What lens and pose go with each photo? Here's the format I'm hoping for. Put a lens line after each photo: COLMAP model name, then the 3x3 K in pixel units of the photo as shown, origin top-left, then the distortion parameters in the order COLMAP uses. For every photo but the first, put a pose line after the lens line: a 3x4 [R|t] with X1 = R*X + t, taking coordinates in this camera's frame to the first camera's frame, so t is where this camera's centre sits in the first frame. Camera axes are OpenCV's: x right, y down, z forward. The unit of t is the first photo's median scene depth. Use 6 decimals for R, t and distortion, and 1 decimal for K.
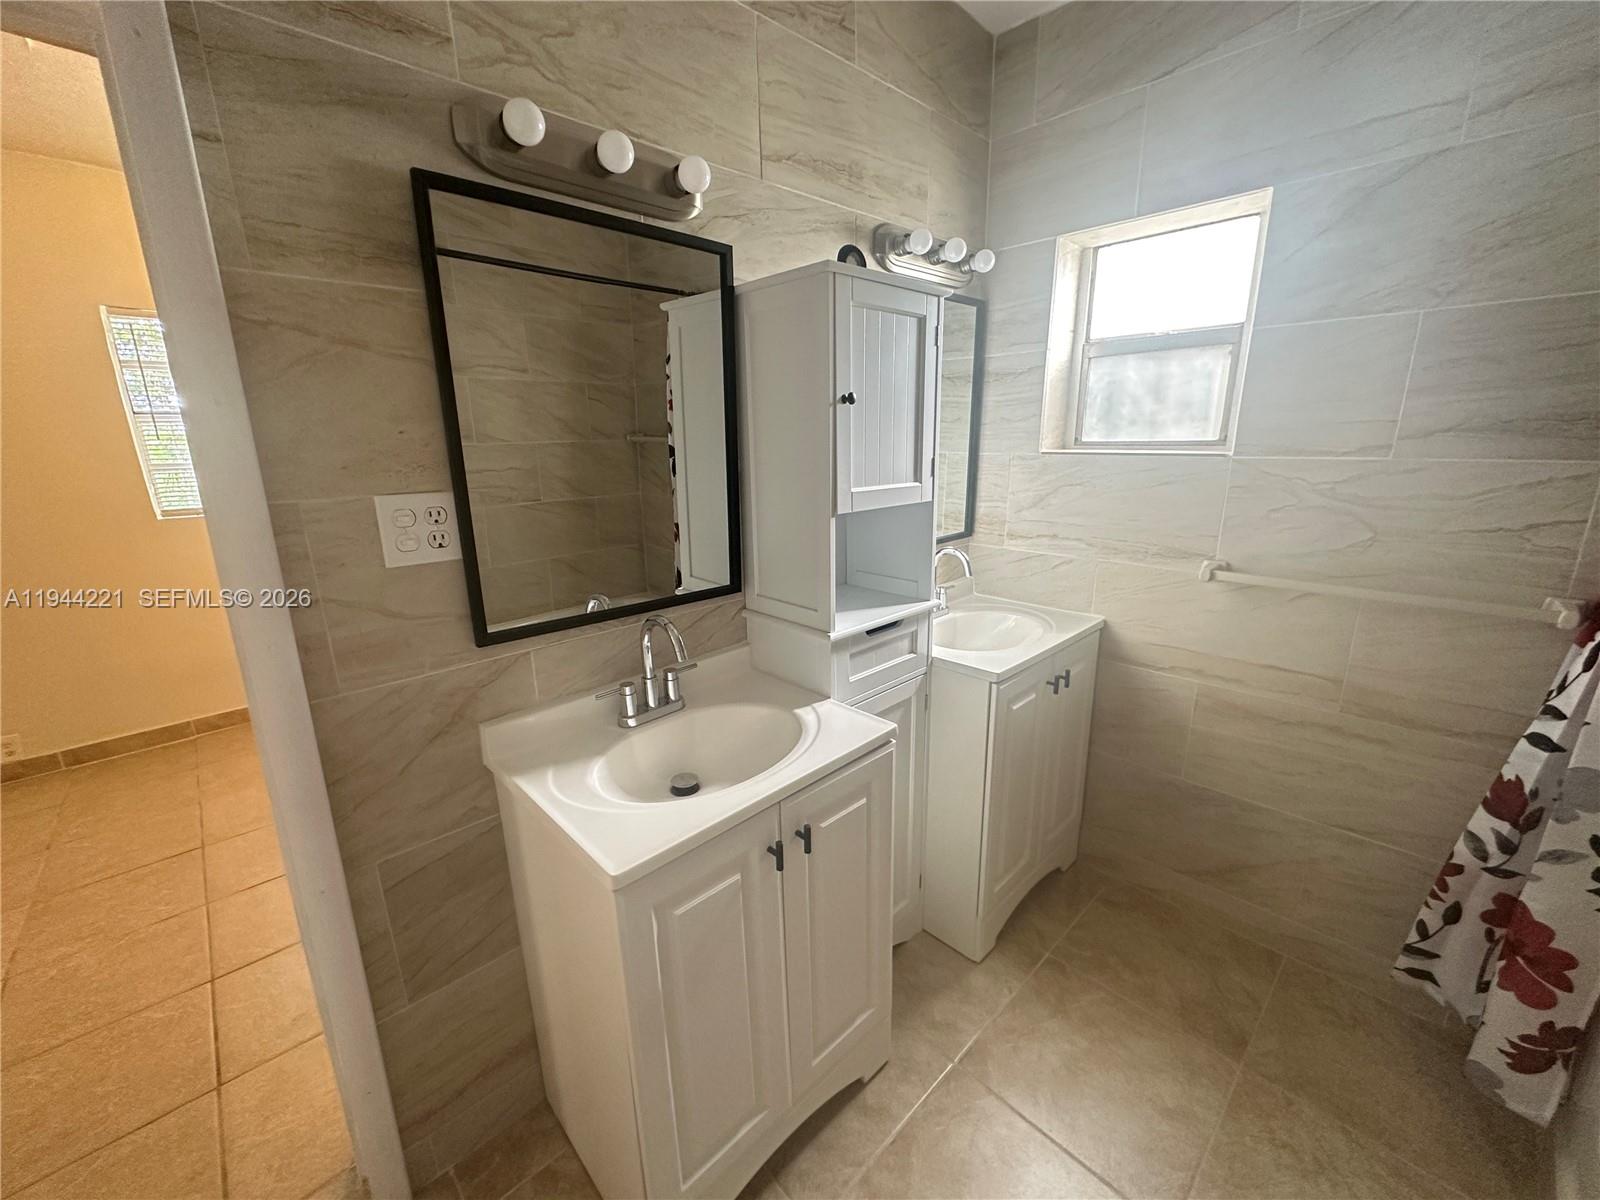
lens RADIAL K [[640.2, 0, 797.0], [0, 640.2, 602.2], [0, 0, 1]] dist [0.001681, -0.000061]
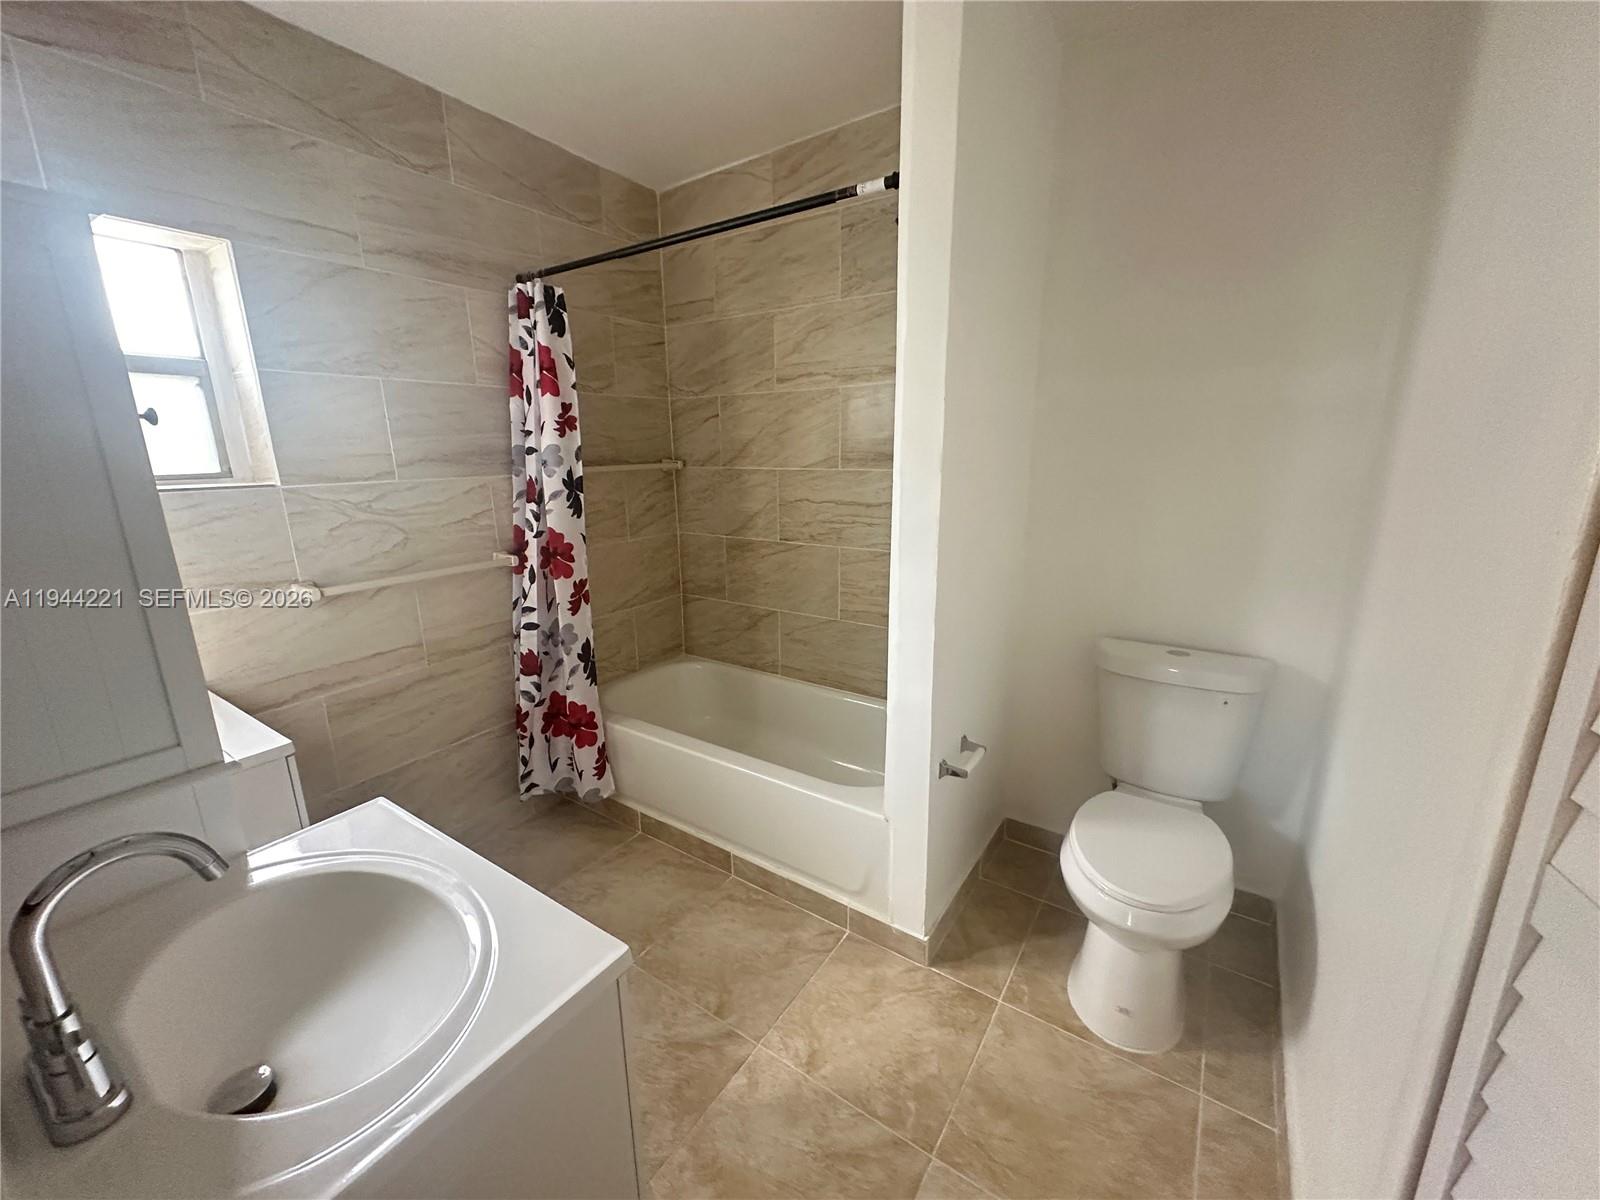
lens RADIAL K [[640.2, 0, 795.7], [0, 640.2, 599.4], [0, 0, 1]] dist [0.001681, -0.000061]
pose [[-0.213993, -0.210126, 0.953968, -0.694114], [0.267100, 0.926786, 0.264055, -0.127627], [-0.939609, 0.311311, -0.142201, 0.486823]]
